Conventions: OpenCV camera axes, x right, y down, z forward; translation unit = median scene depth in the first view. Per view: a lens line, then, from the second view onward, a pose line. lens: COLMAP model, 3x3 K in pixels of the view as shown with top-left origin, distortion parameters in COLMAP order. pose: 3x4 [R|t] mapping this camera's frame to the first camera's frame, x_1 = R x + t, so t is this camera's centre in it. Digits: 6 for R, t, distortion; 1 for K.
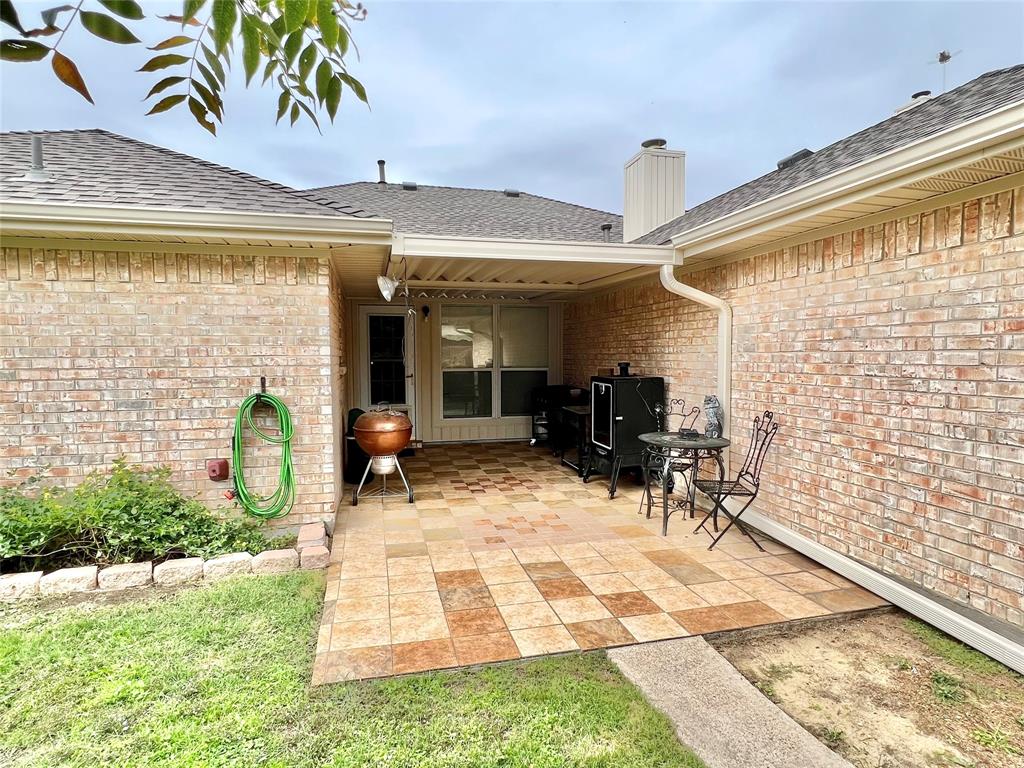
lens RADIAL K [[557.2, 0, 507.7], [0, 557.2, 388.0], [0, 0, 1]] dist [0.001026, 0.000793]
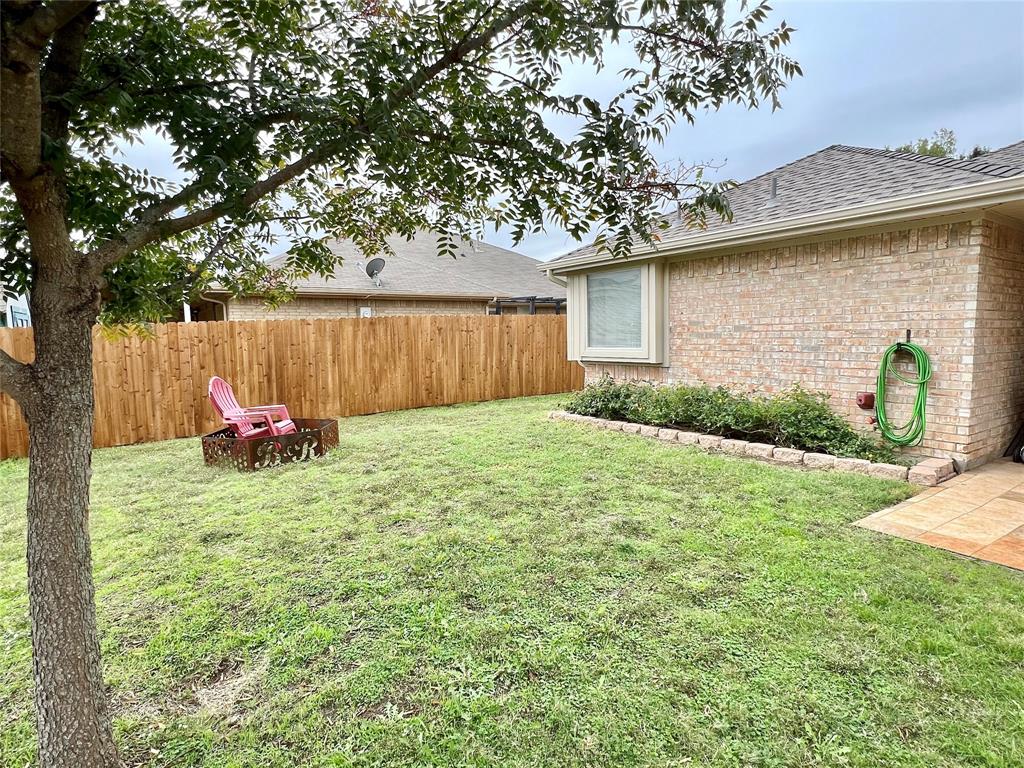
lens RADIAL K [[557.2, 0, 510.2], [0, 557.2, 382.6], [0, 0, 1]] dist [0.001026, 0.000793]
pose [[0.338657, 0.085077, -0.937056, 0.422022], [-0.042200, 0.996275, 0.075202, 0.041525], [0.939963, 0.014076, 0.340985, -0.231292]]
